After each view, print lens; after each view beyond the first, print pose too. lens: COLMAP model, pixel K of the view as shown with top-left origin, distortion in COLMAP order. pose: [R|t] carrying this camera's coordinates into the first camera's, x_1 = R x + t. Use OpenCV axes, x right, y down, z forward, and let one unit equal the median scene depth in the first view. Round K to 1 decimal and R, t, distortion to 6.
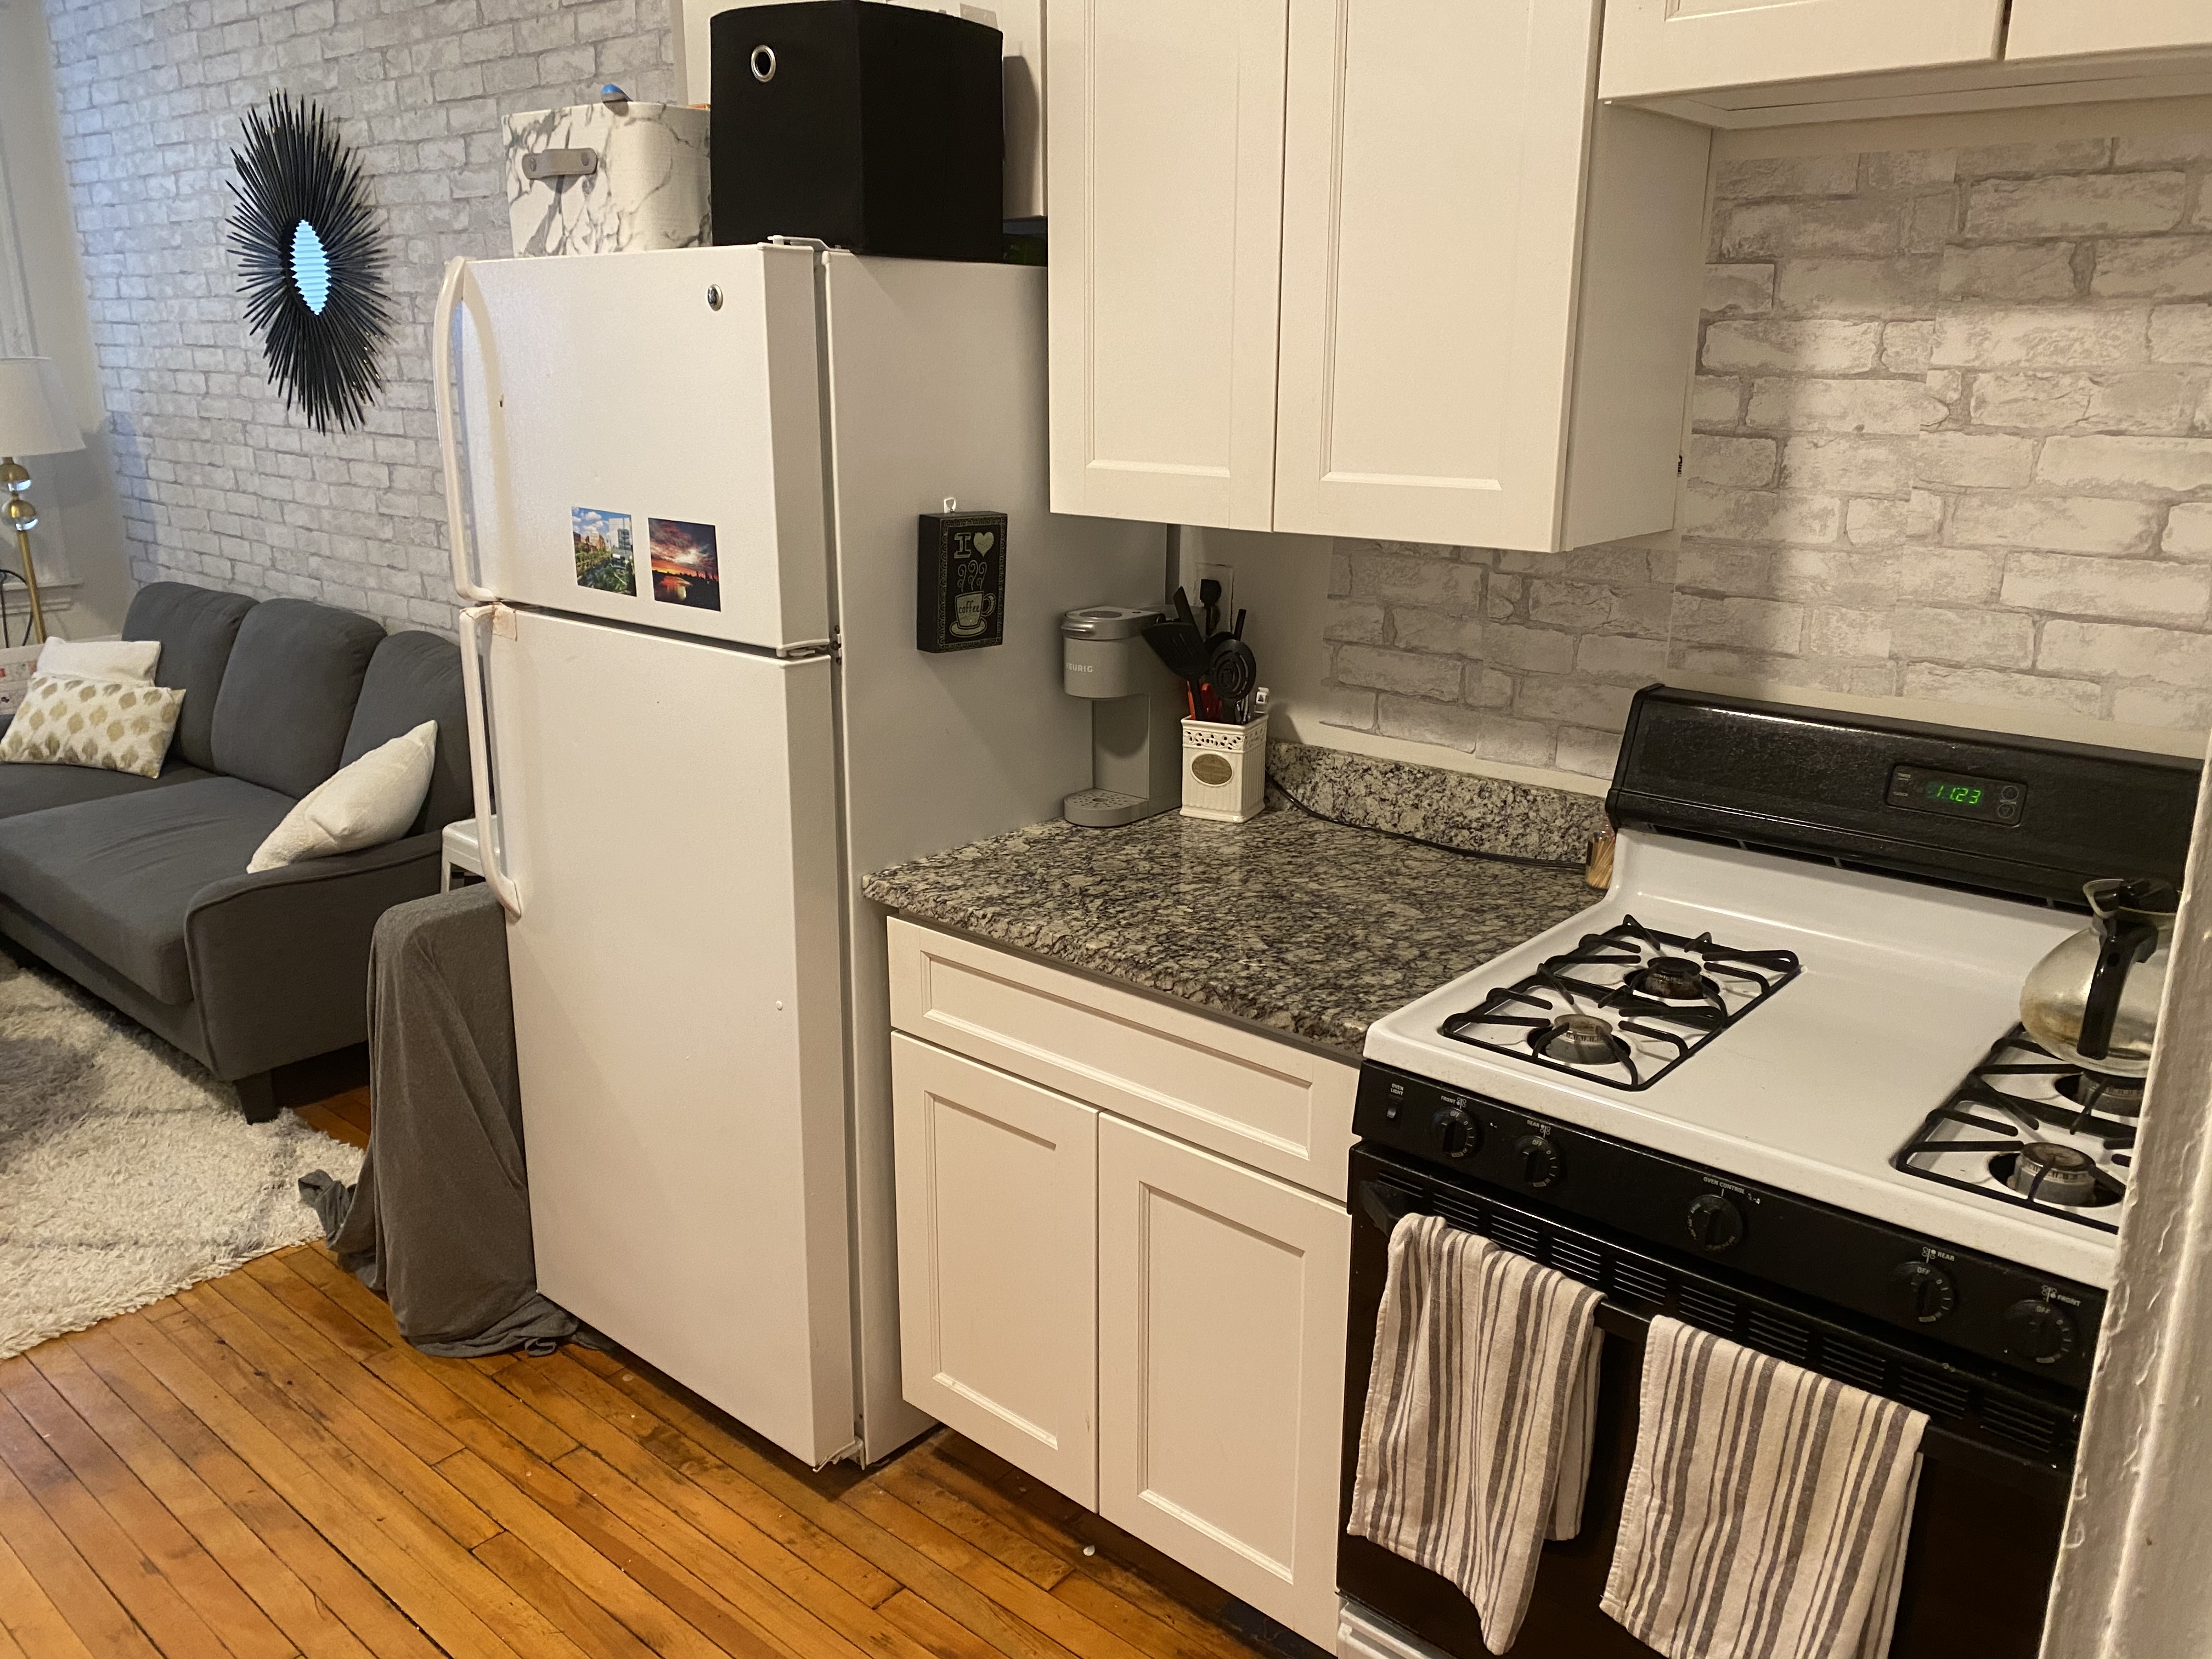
lens RADIAL K [[1685.3, 0, 1114.9], [0, 1685.3, 844.0], [0, 0, 1]] dist [0.018226, -0.016691]
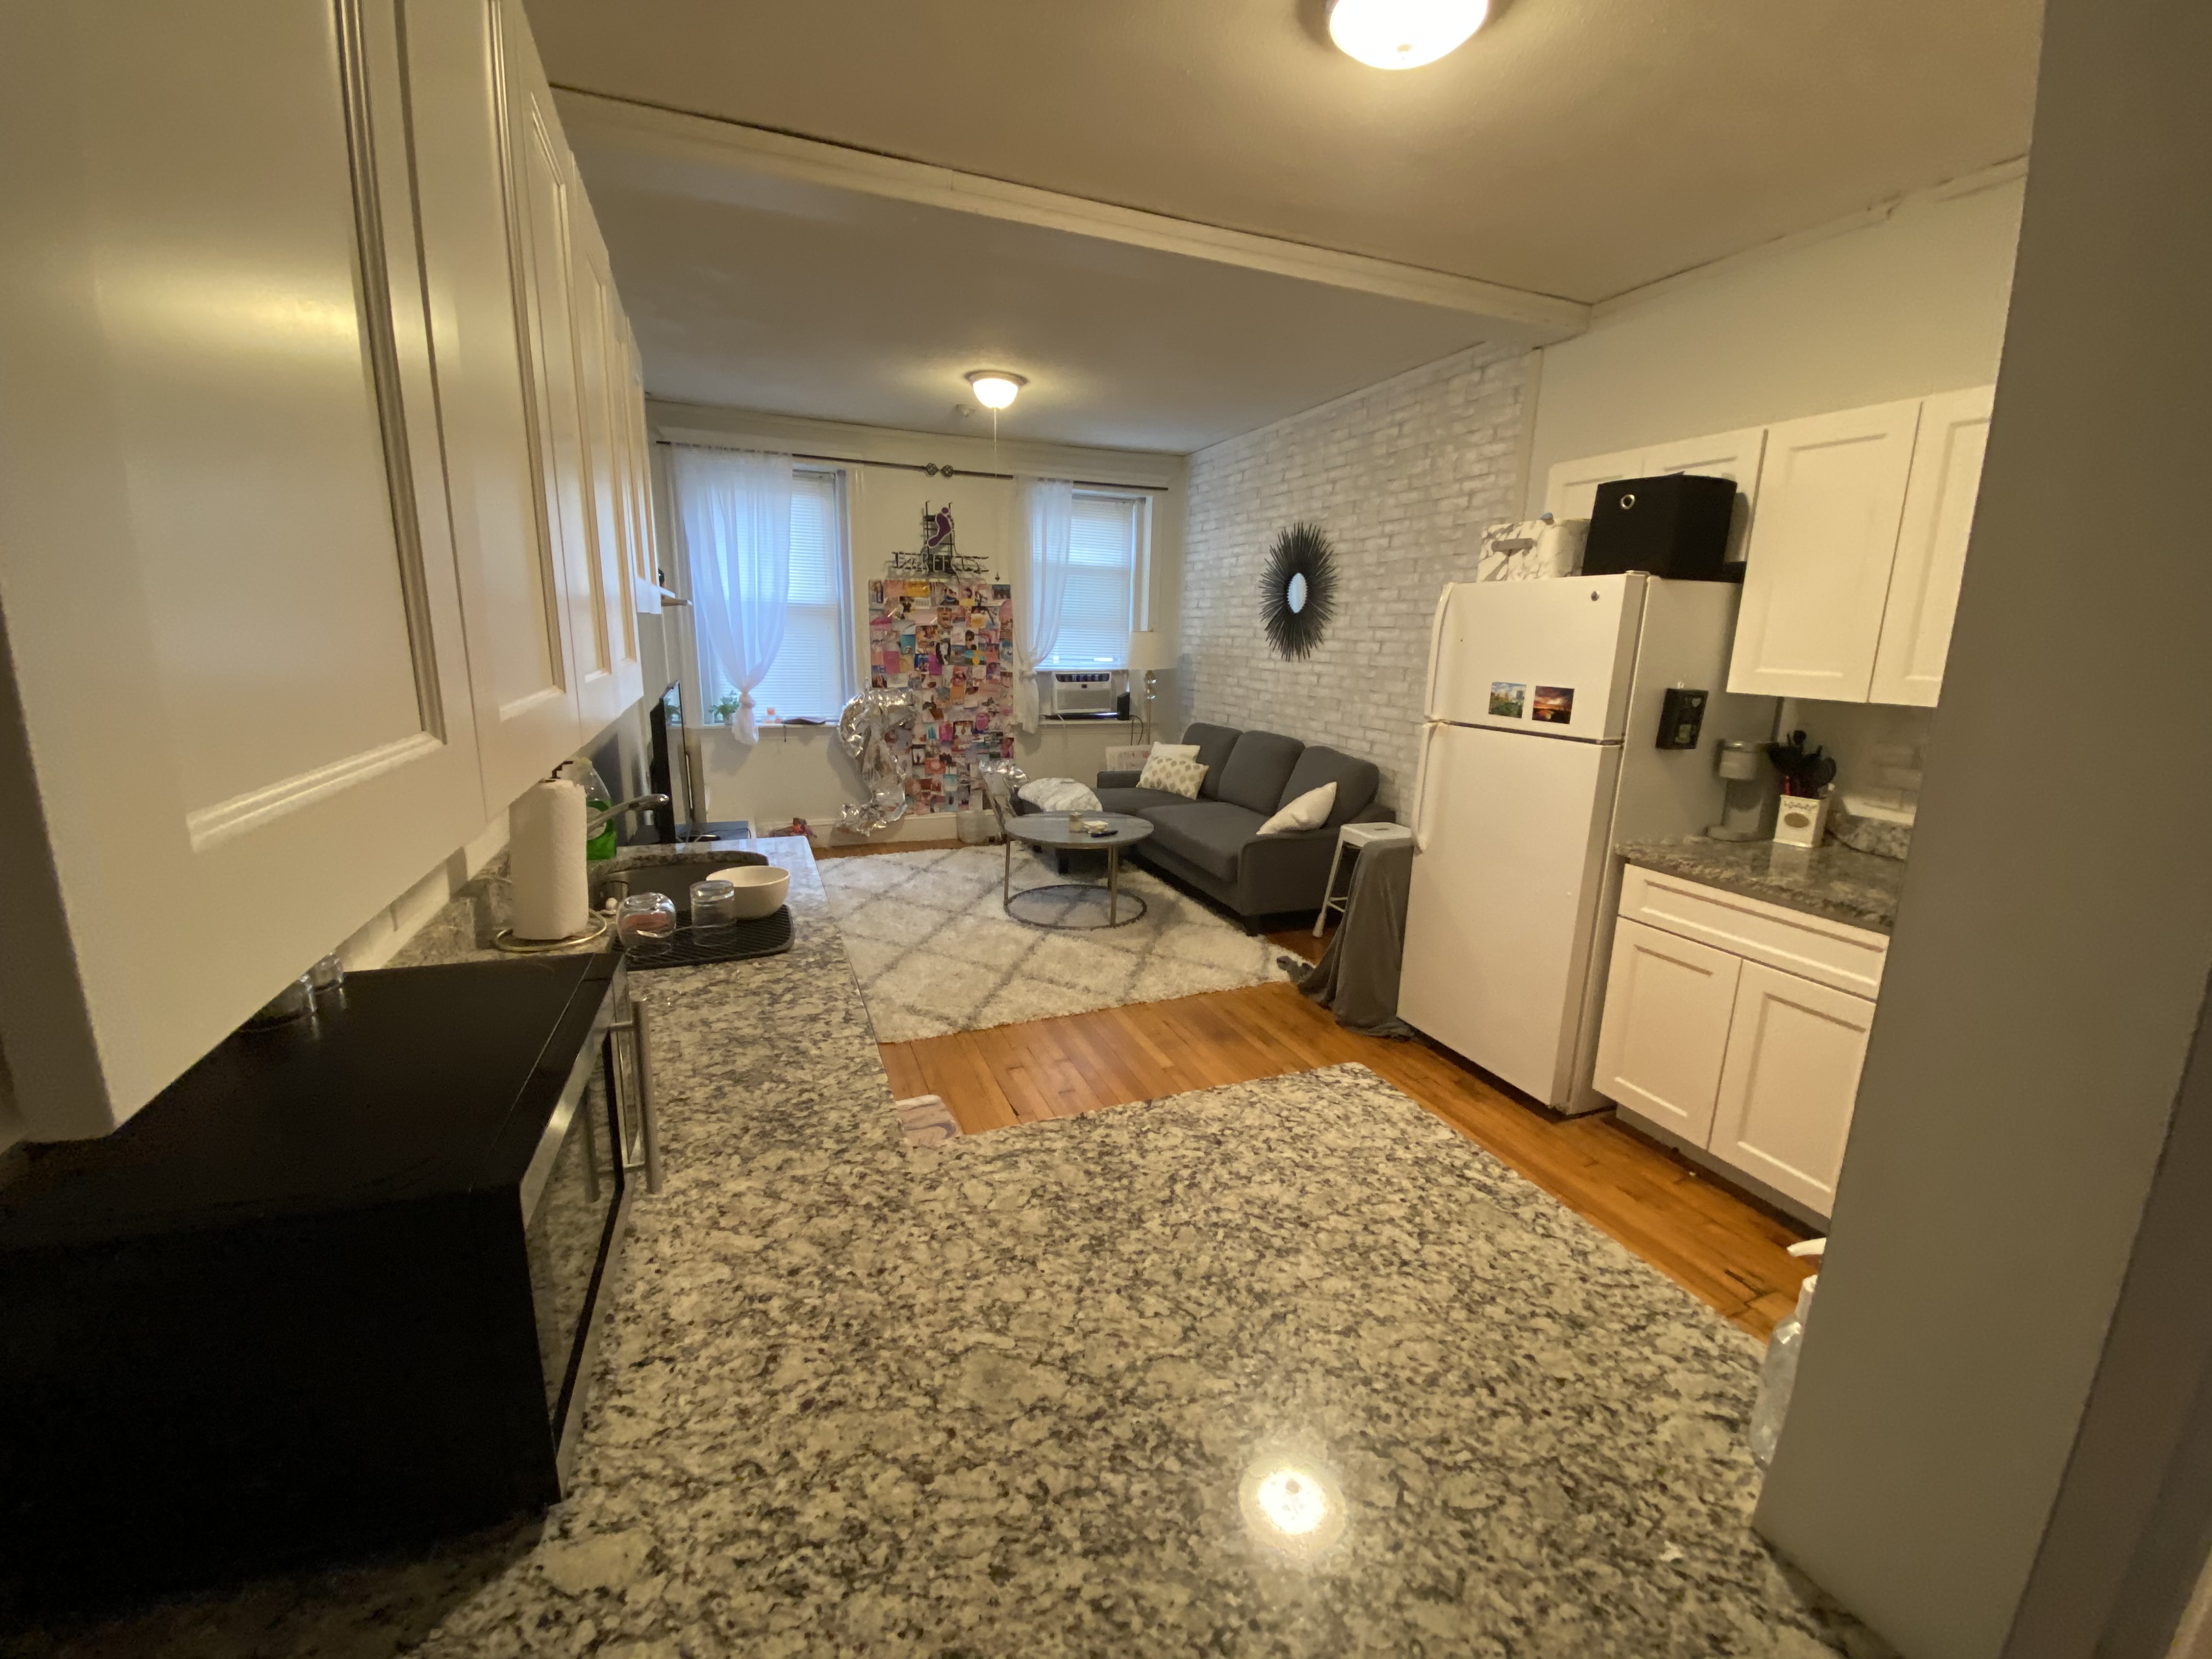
lens RADIAL K [[888.1, 0, 1097.8], [0, 888.1, 830.0], [0, 0, 1]] dist [0.022644, -0.020815]
pose [[0.885585, 0.112553, -0.450634, -0.219933], [-0.145796, 0.988521, -0.039618, 0.144876], [0.441002, 0.100786, 0.891829, -0.375804]]
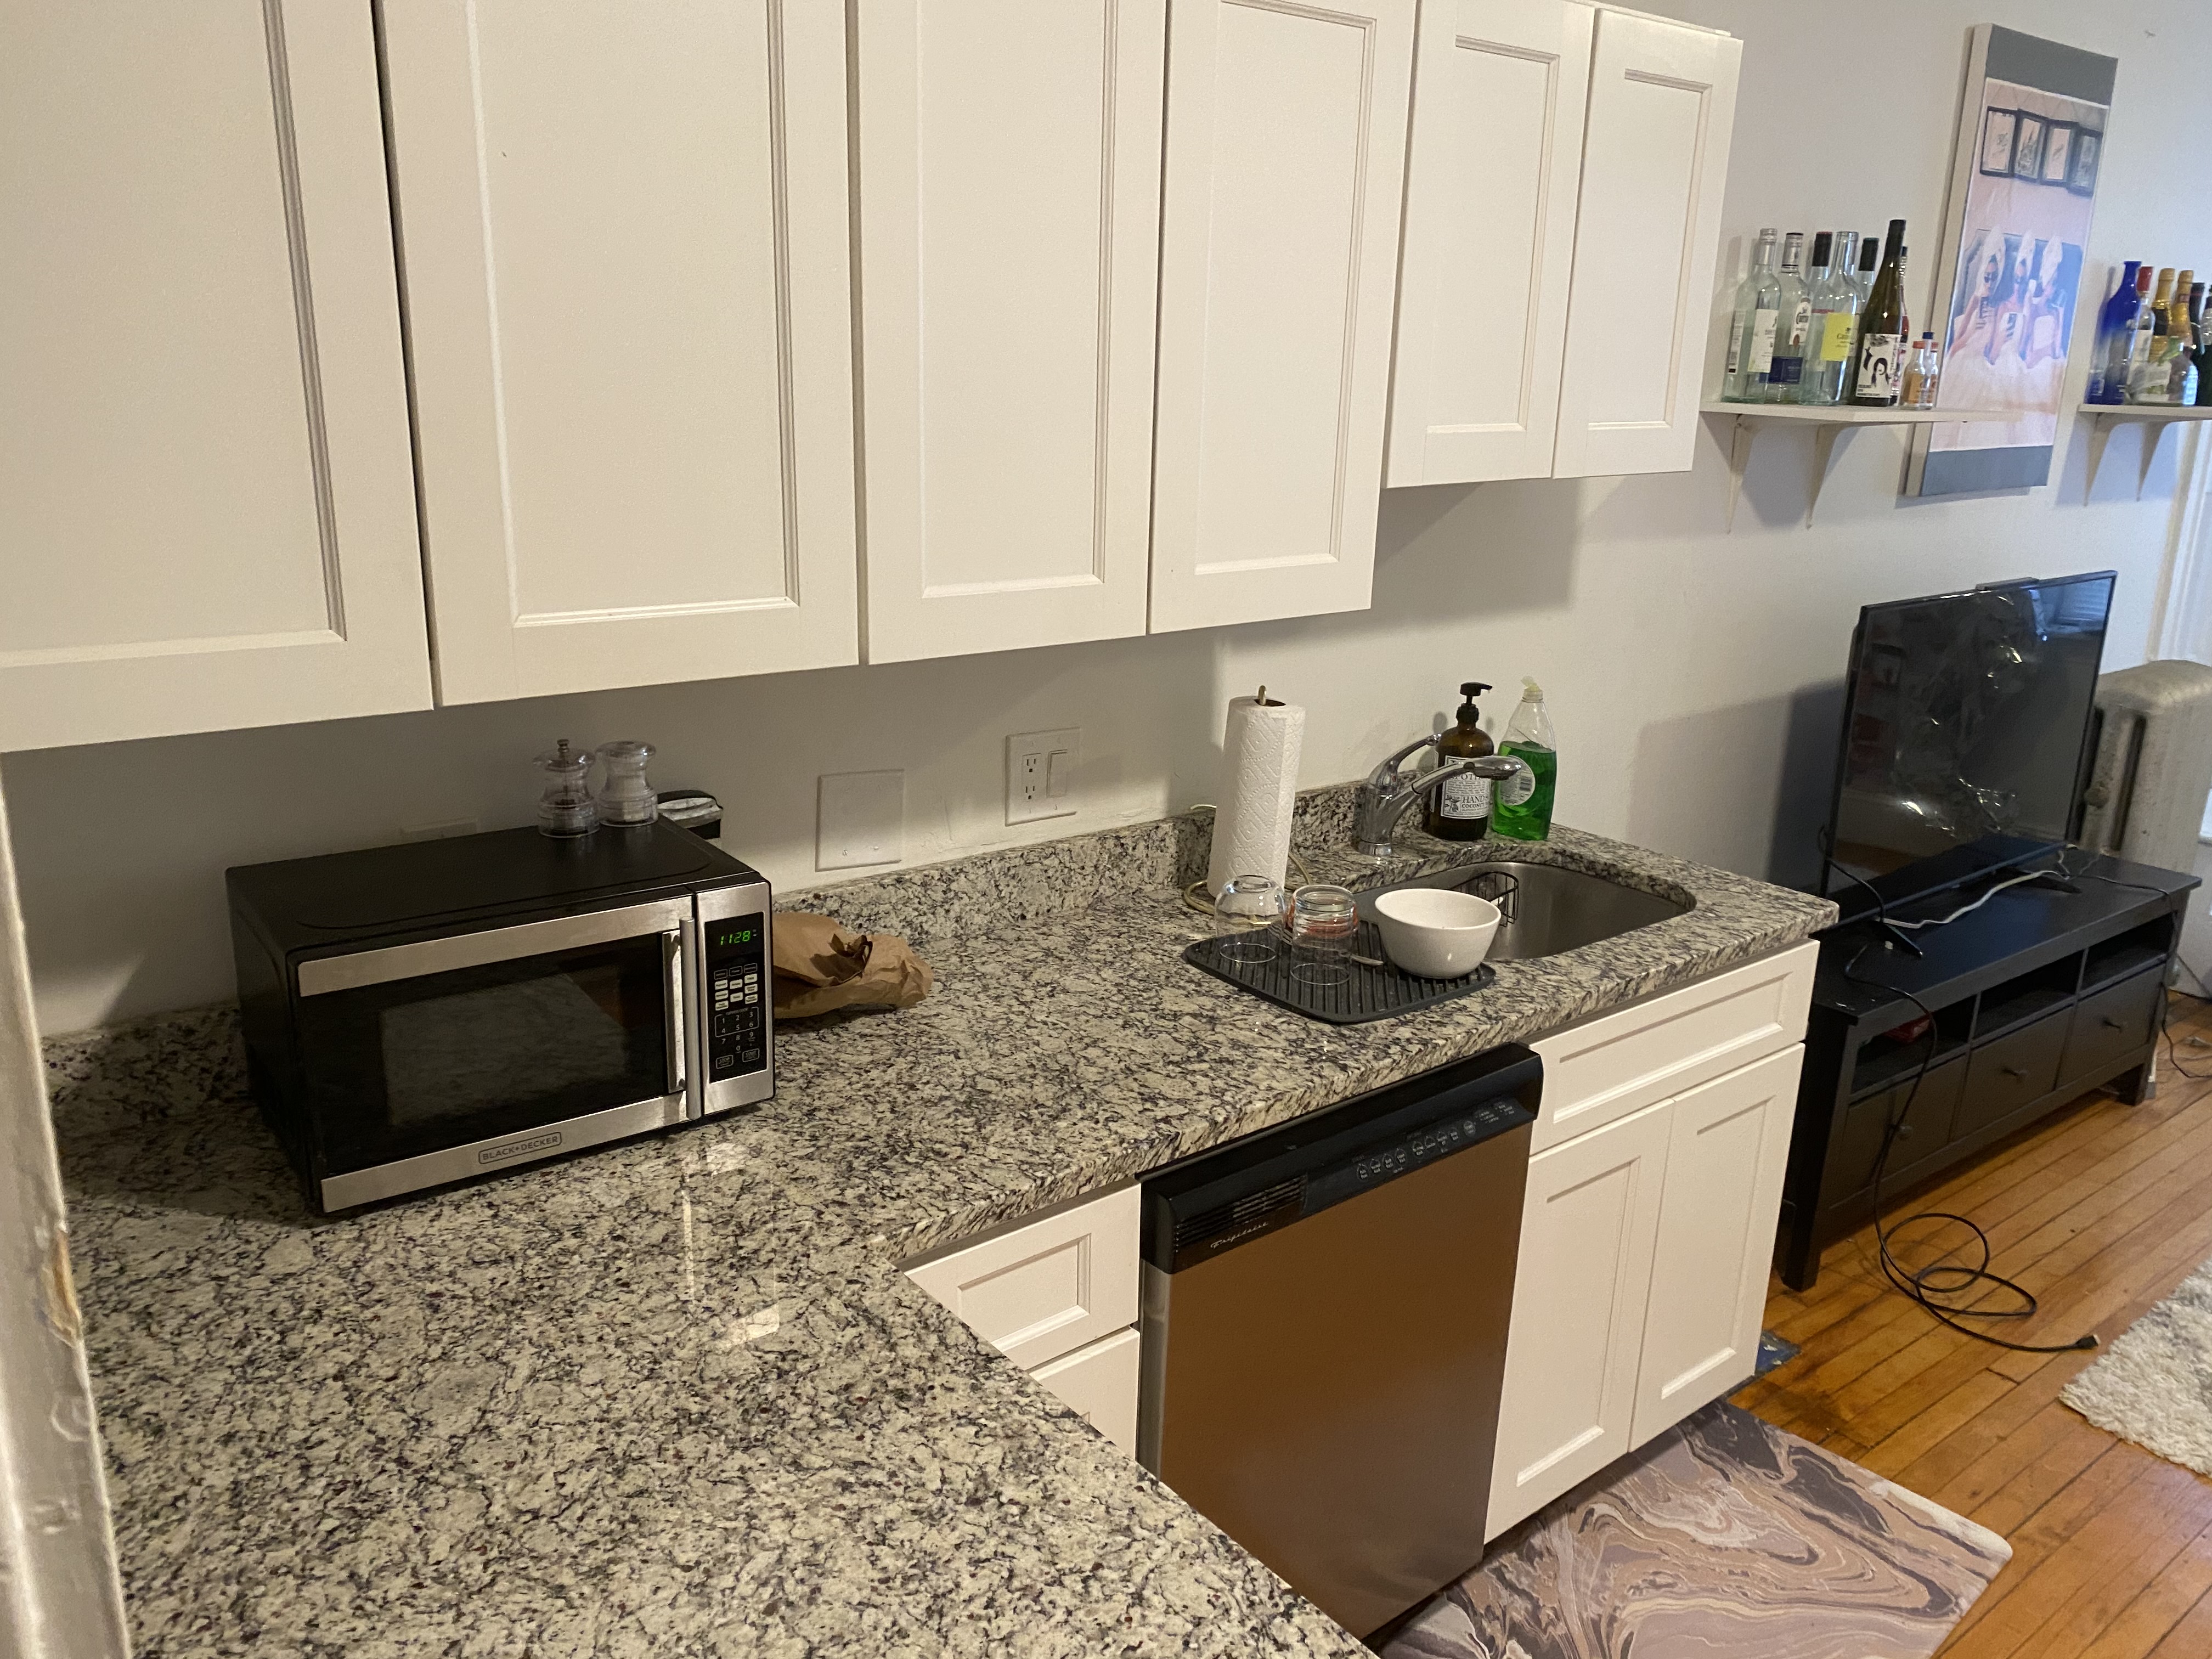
lens RADIAL K [[1685.3, 0, 1109.3], [0, 1685.3, 827.4], [0, 0, 1]] dist [0.018226, -0.016691]
pose [[-0.181140, 0.259914, -0.948490, 0.062757], [-0.307173, 0.901241, 0.305629, -0.068308], [0.934255, 0.346712, -0.083413, 0.082021]]
